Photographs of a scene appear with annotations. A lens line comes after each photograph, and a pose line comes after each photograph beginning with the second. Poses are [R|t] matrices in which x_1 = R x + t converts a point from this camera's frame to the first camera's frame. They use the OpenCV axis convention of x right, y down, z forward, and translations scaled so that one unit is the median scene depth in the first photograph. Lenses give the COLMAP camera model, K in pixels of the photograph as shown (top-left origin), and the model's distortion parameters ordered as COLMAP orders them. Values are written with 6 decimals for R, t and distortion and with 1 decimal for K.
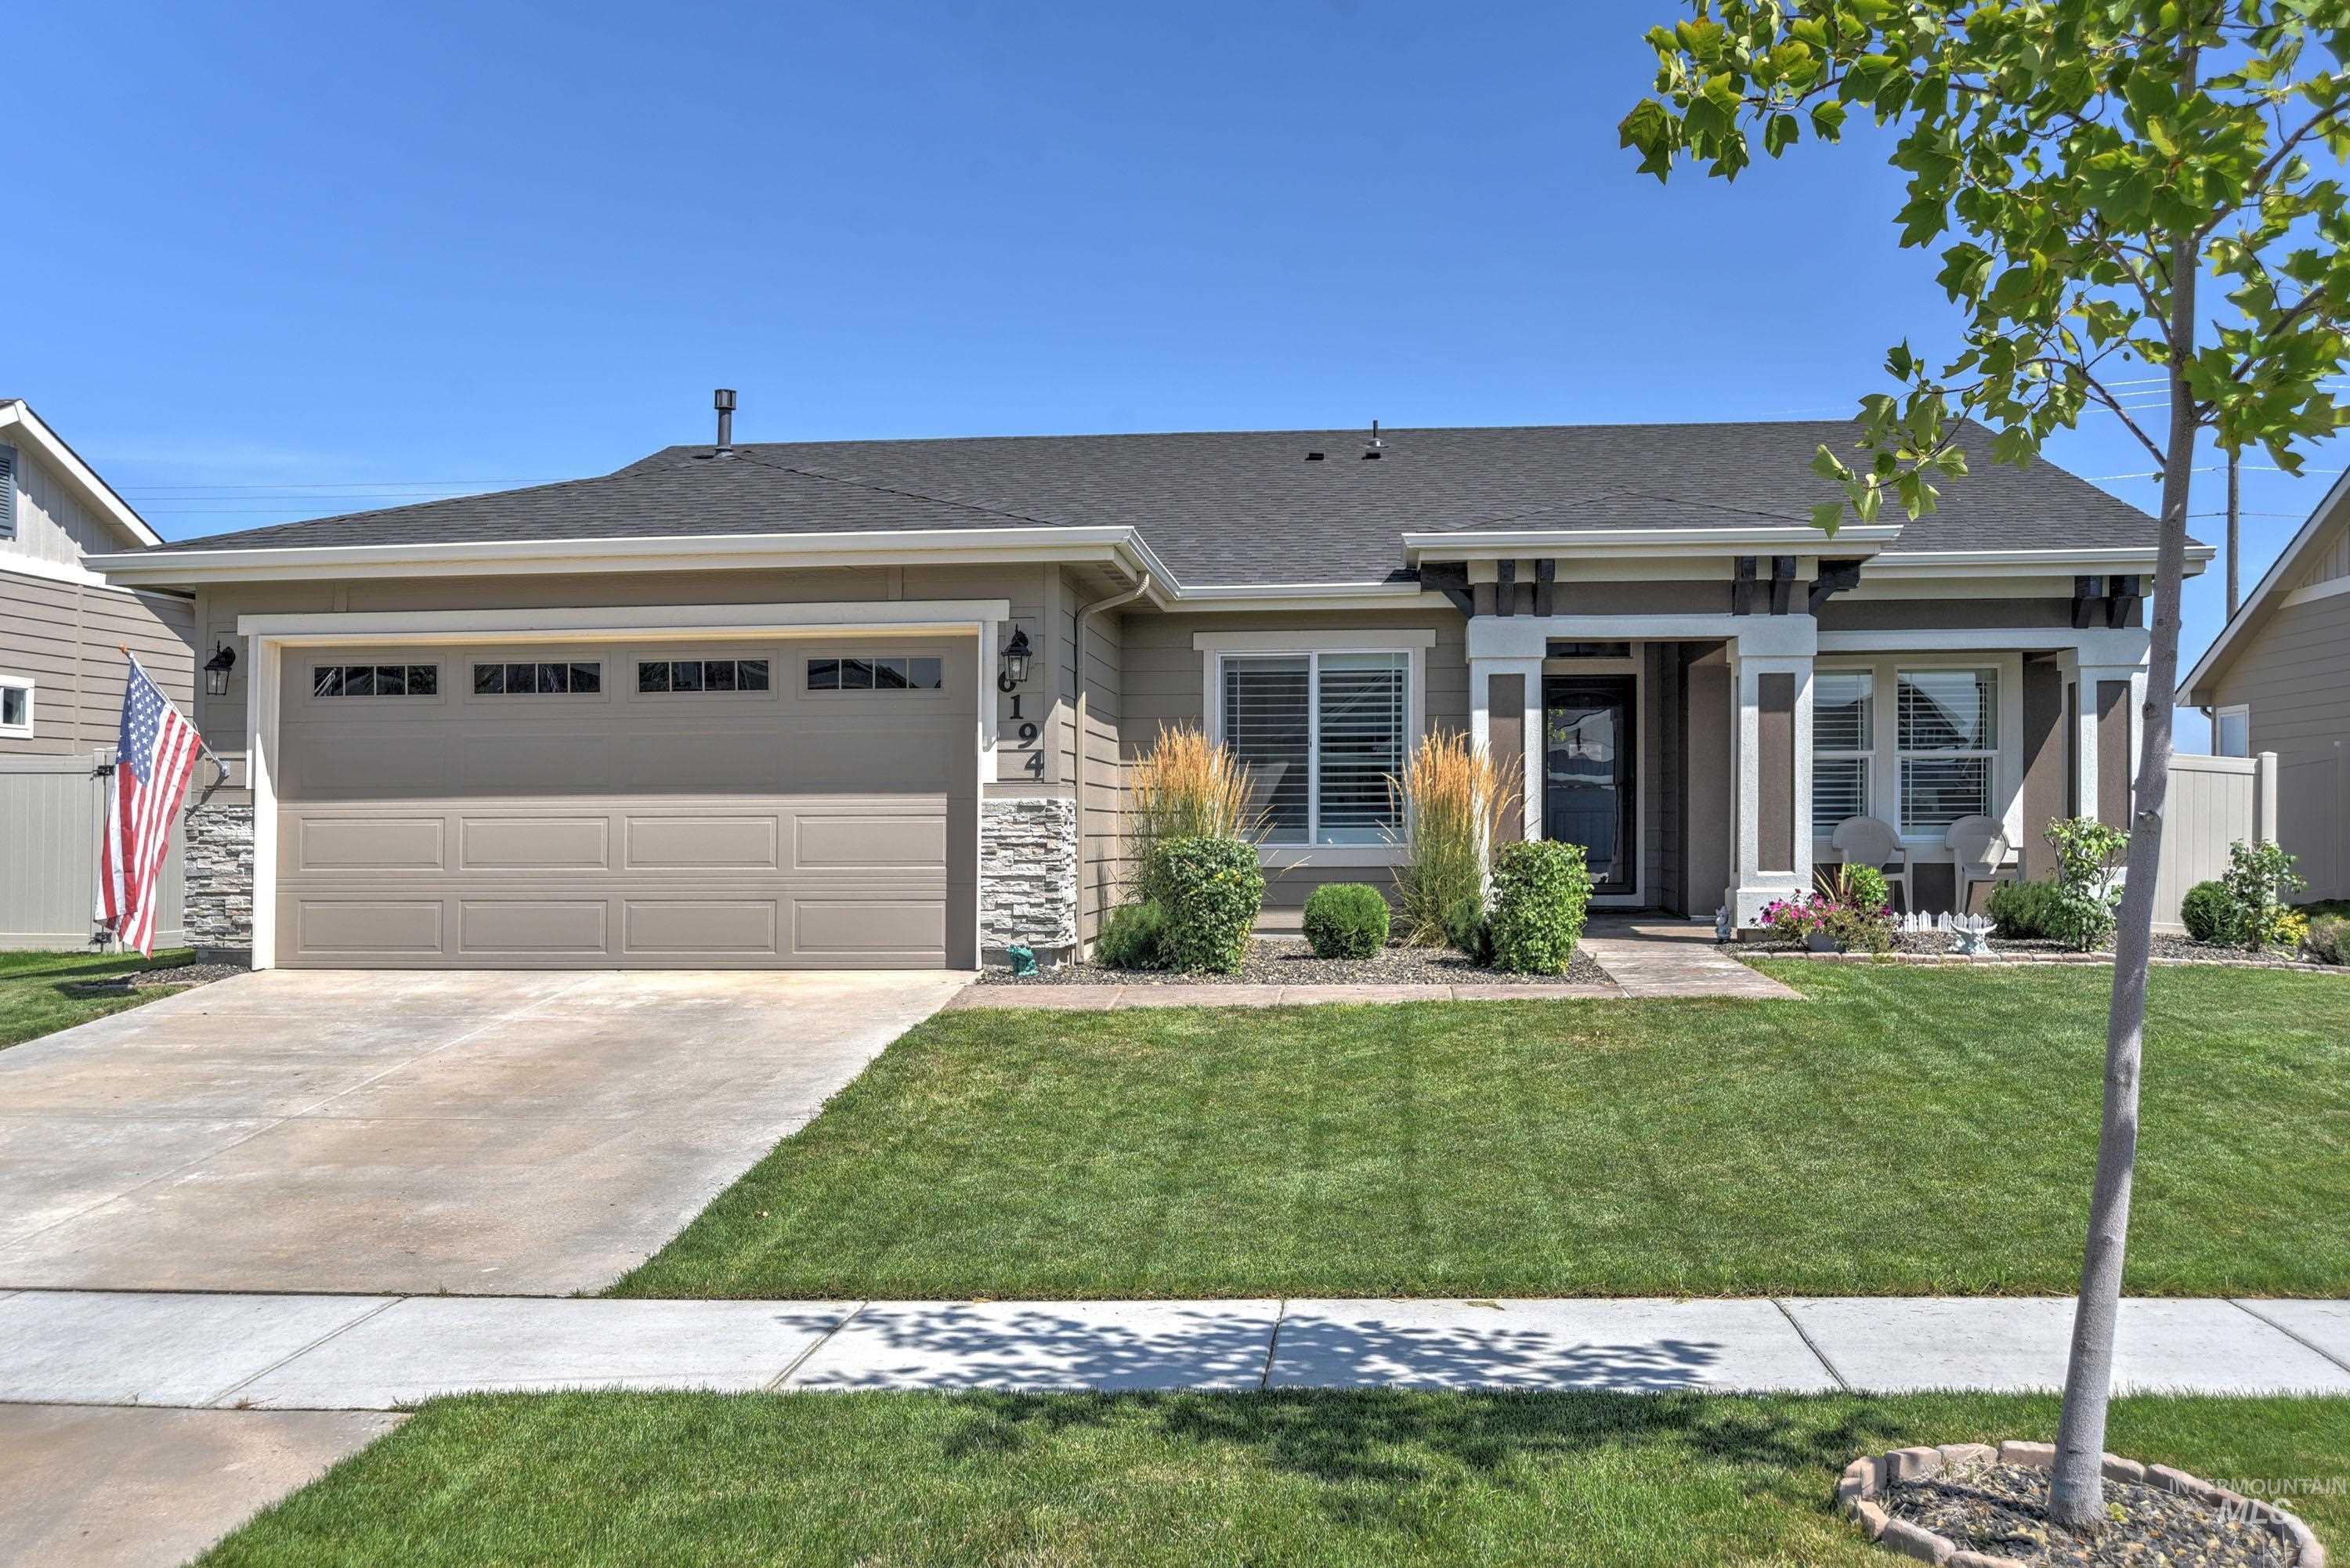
lens RADIAL K [[2163.3, 0, 1172.5], [0, 2163.3, 1072.3], [0, 0, 1]] dist [-0.013005, 0.020410]
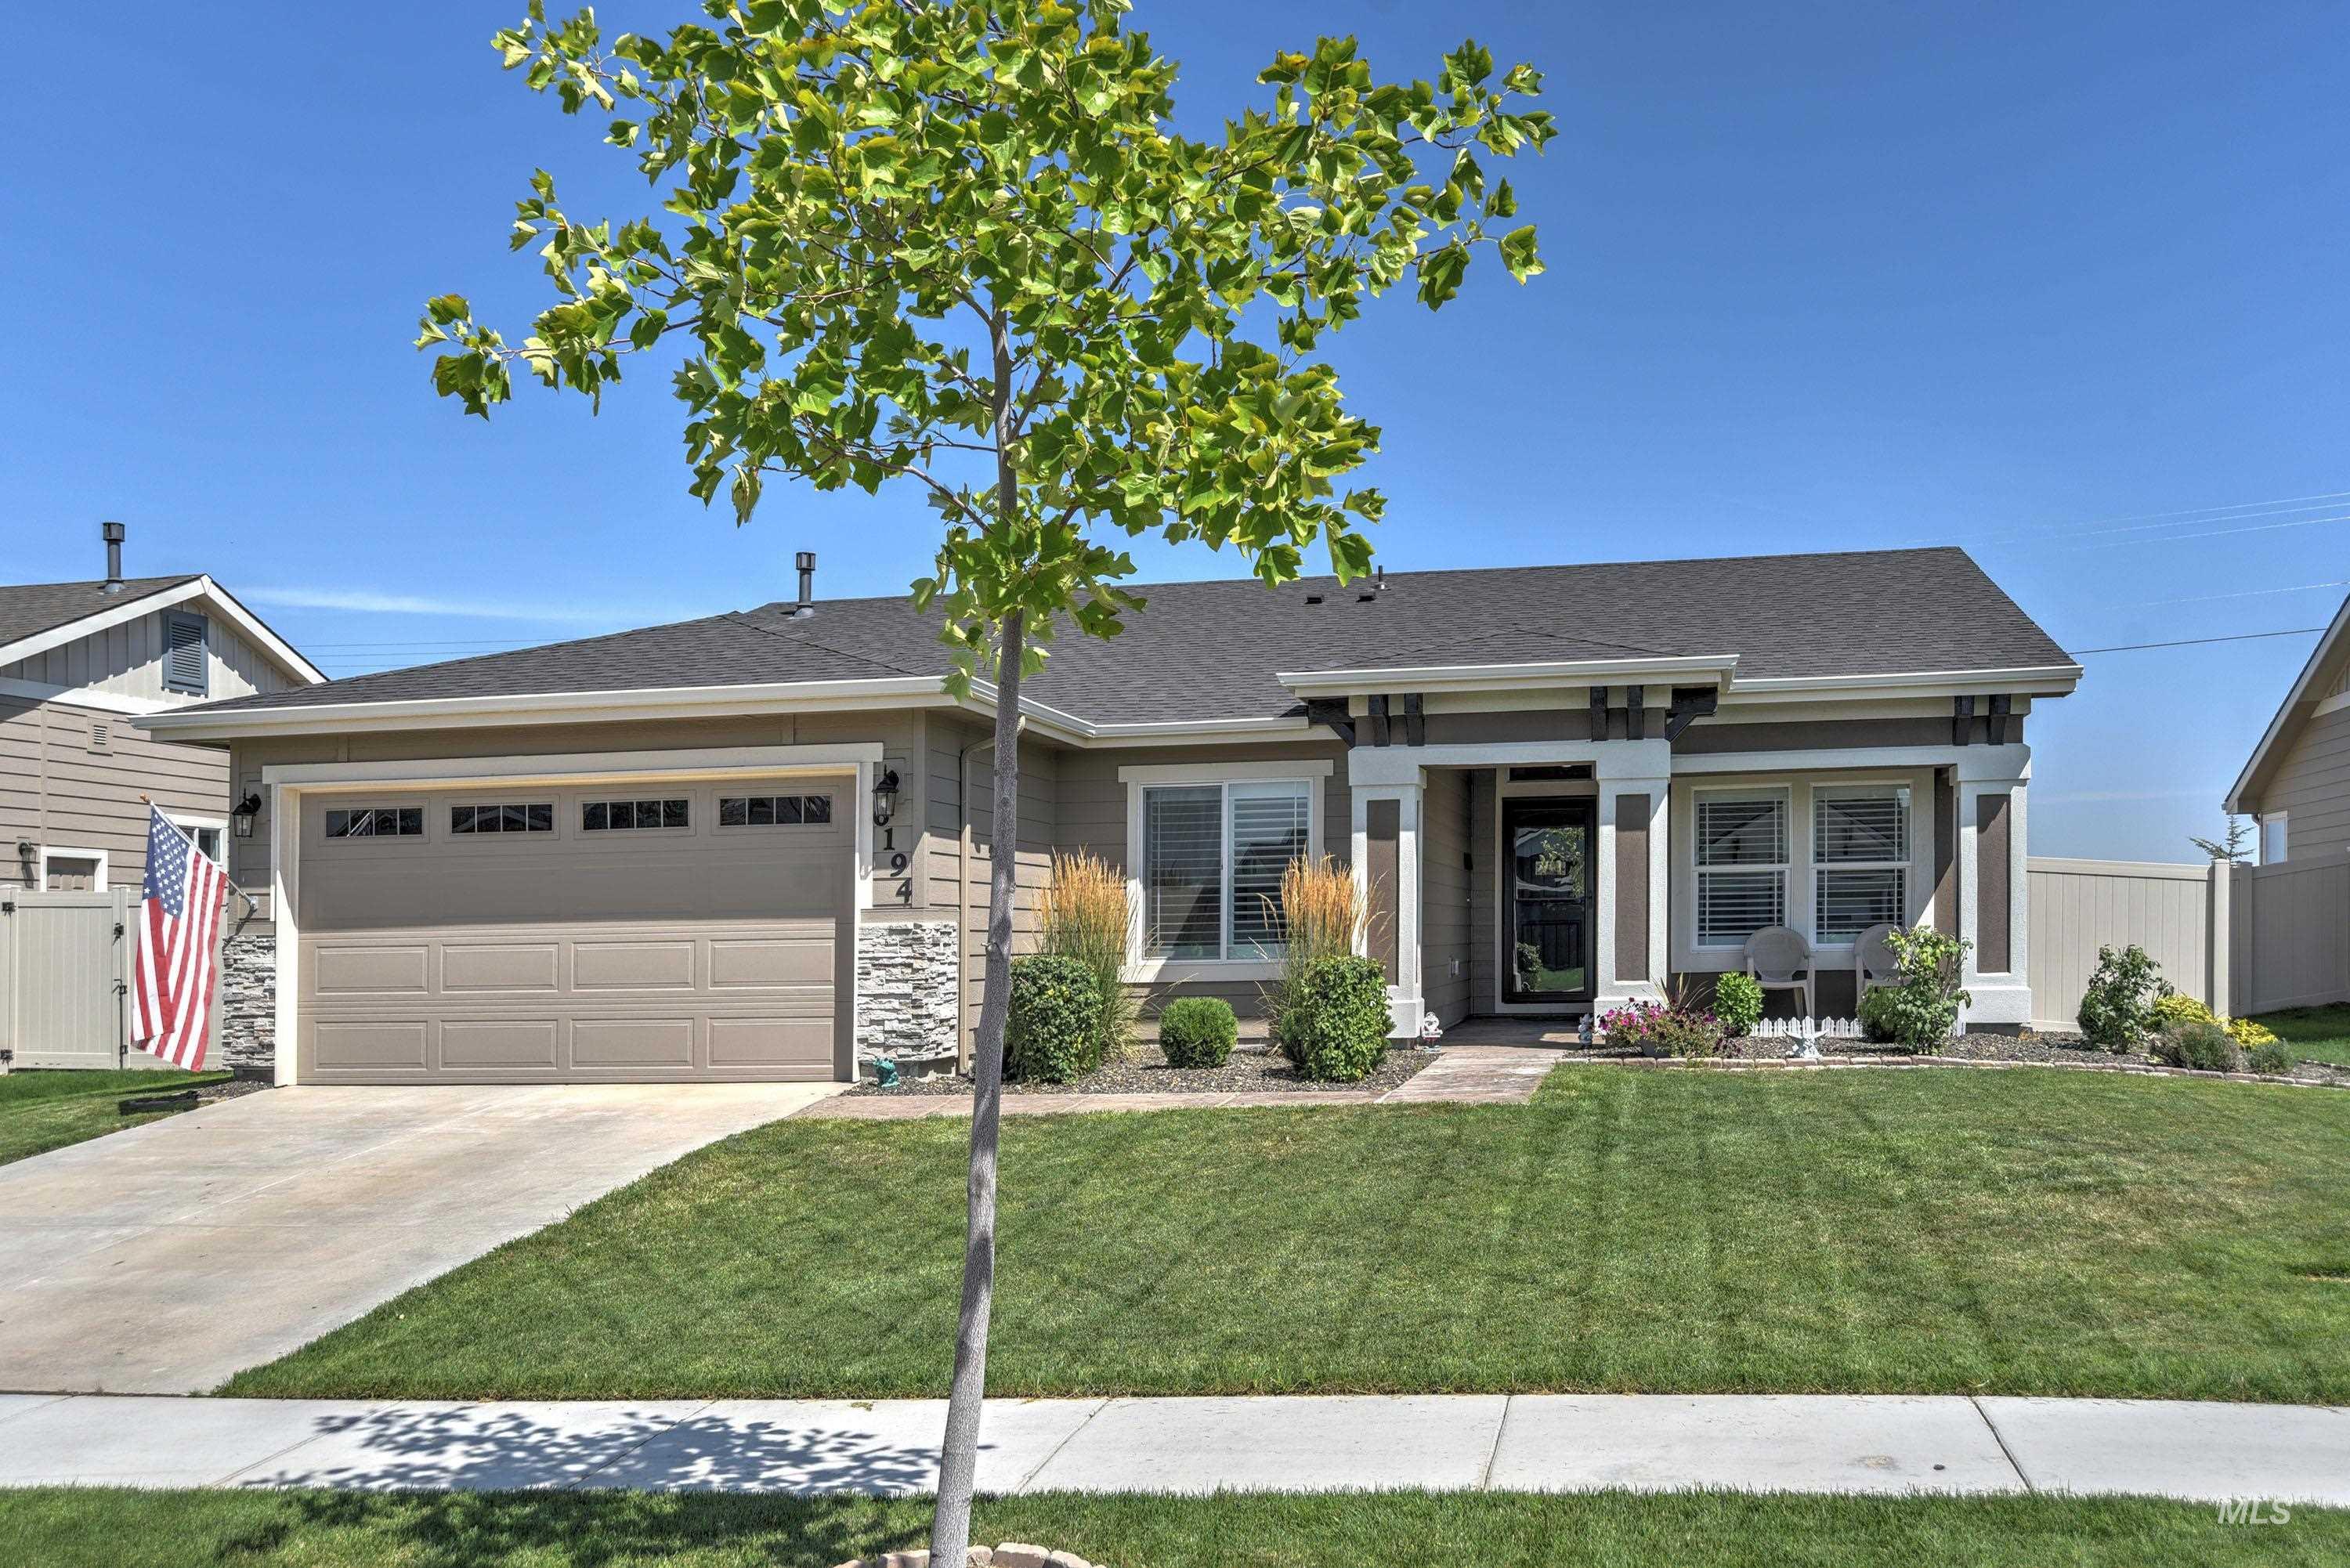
lens RADIAL K [[2051.5, 0, 1177.4], [0, 2051.5, 925.9], [0, 0, 1]] dist [0.031755, -0.004112]
pose [[0.997479, -0.013378, -0.069685, 0.124820], [0.004941, 0.992777, -0.119875, -0.001104], [0.070786, 0.119228, 0.990340, -0.005071]]
